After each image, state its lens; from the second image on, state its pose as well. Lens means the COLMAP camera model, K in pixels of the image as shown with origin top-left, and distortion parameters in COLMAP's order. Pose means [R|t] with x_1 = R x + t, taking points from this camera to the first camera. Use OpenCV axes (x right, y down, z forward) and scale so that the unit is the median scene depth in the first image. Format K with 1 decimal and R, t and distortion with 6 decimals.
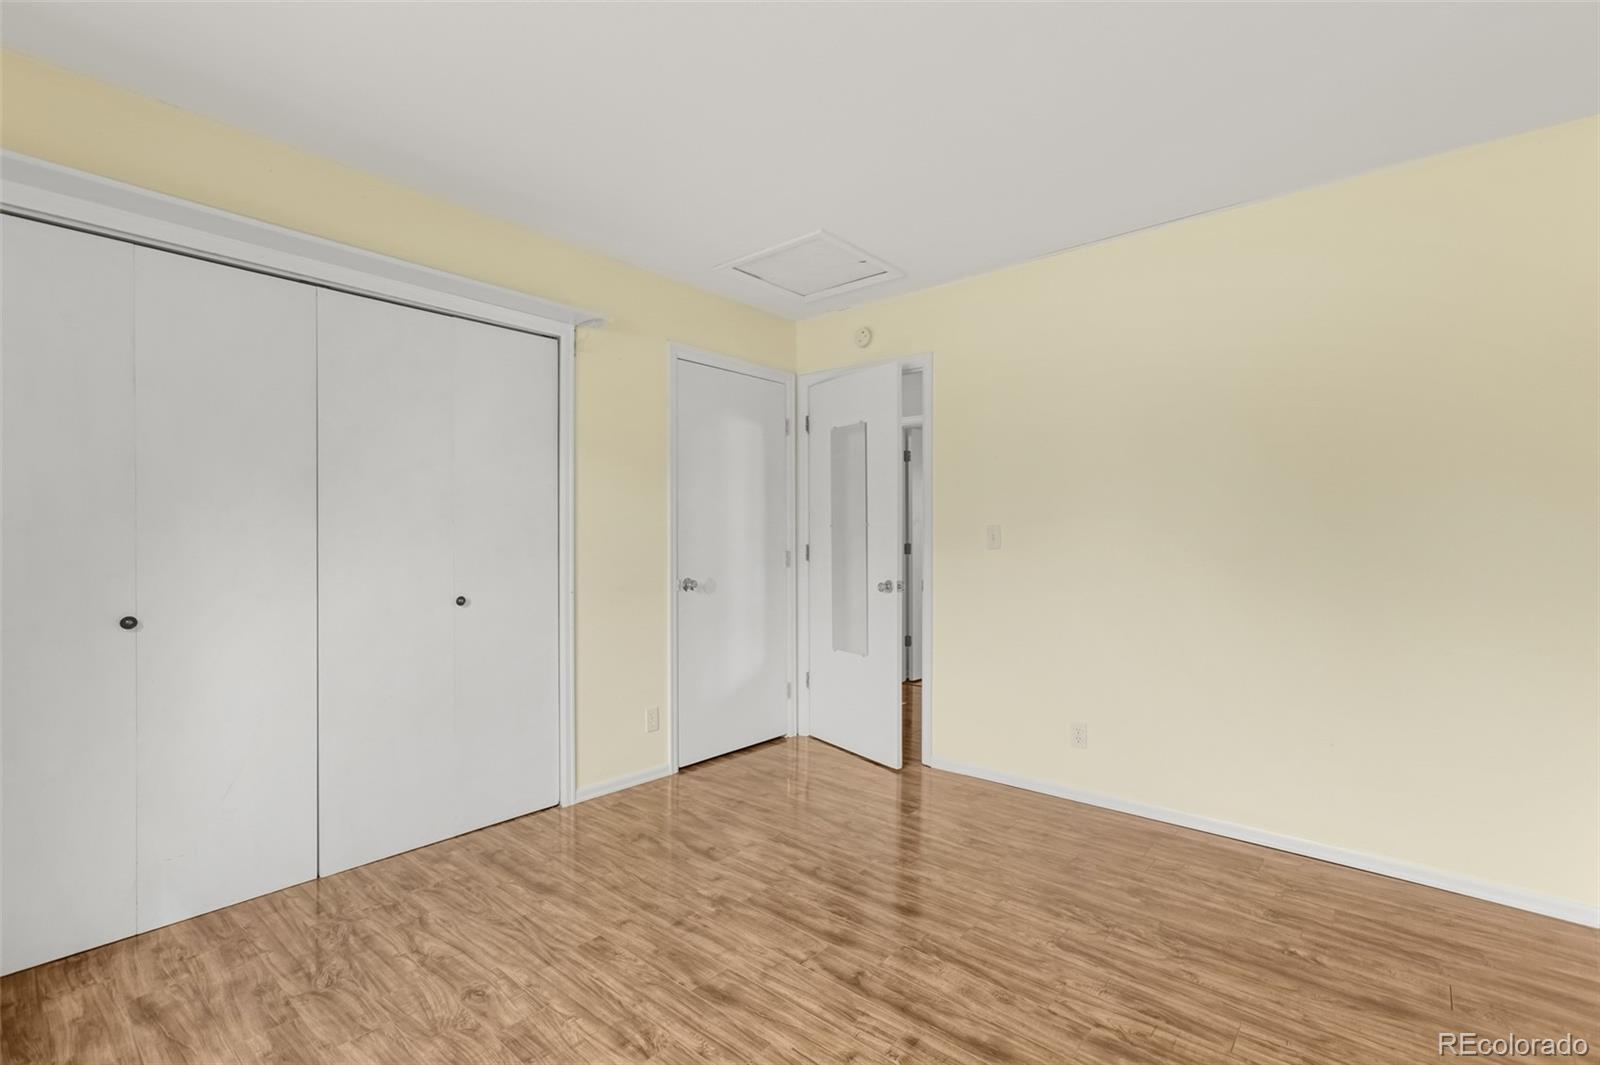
lens RADIAL K [[730.2, 0, 796.7], [0, 730.2, 535.6], [0, 0, 1]] dist [-0.015012, 0.010769]
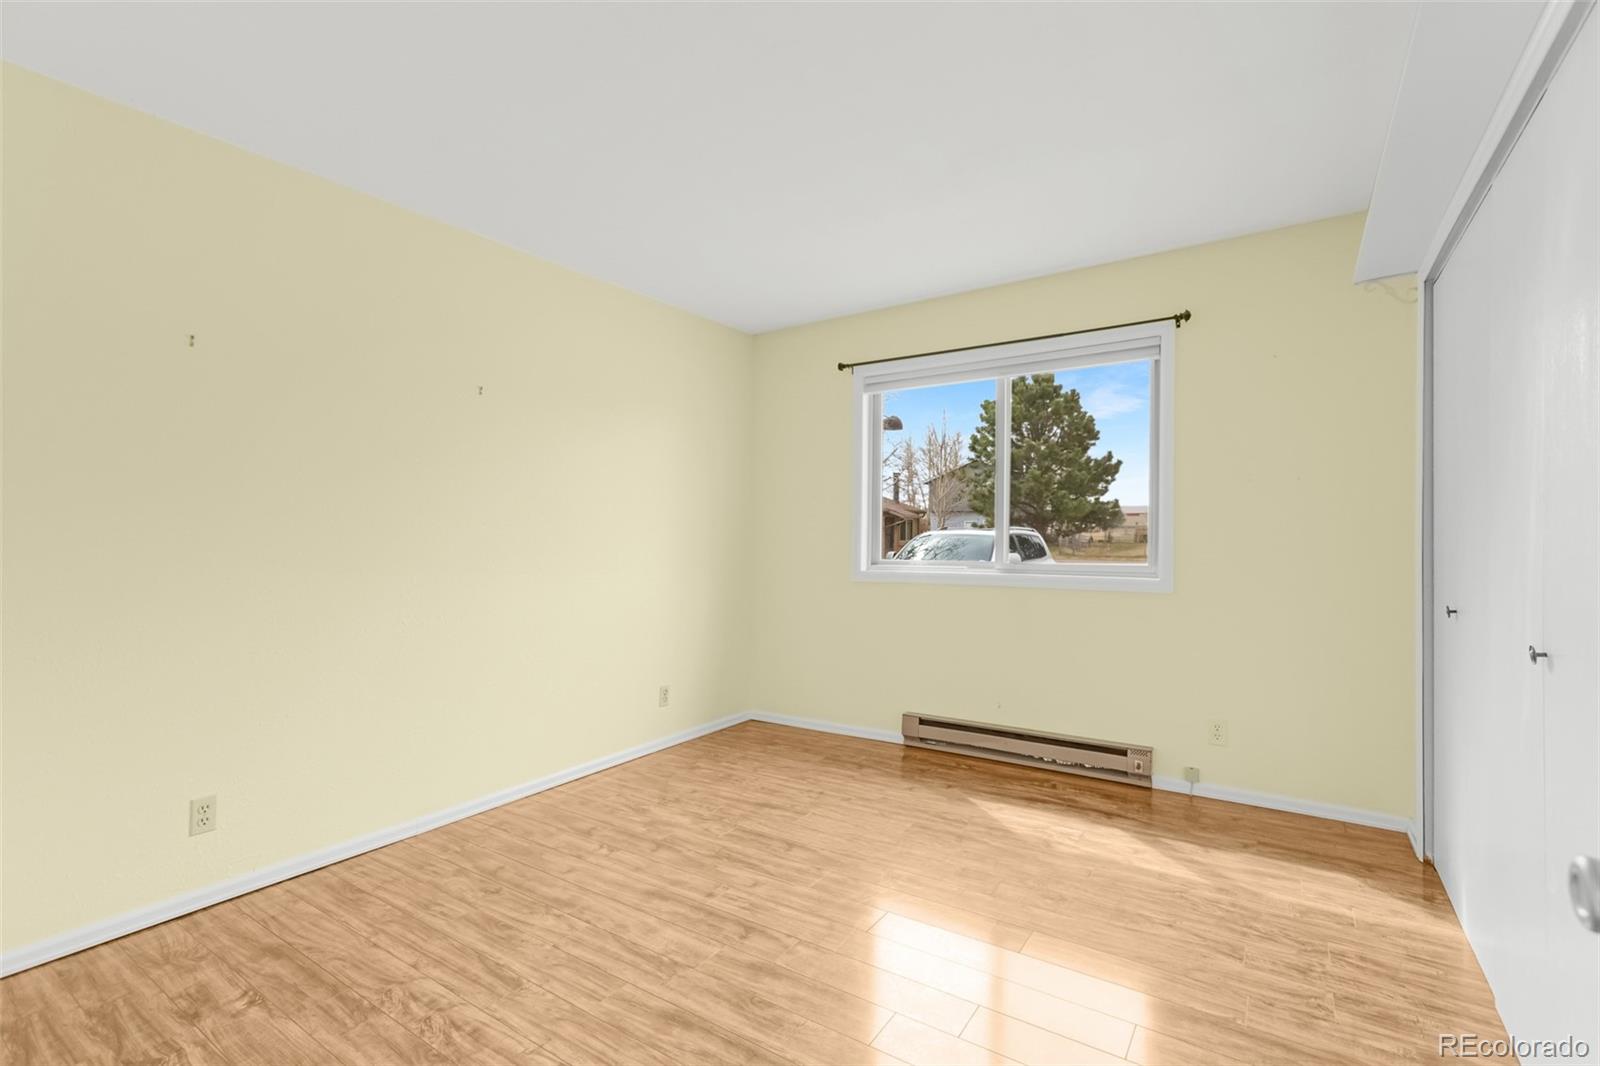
lens RADIAL K [[730.2, 0, 802.4], [0, 730.2, 536.4], [0, 0, 1]] dist [-0.015012, 0.010769]
pose [[-0.992783, 0.005866, -0.119784, 0.125115], [0.006897, 0.999943, -0.008198, 0.019821], [0.119729, -0.008965, -0.992766, 2.059114]]
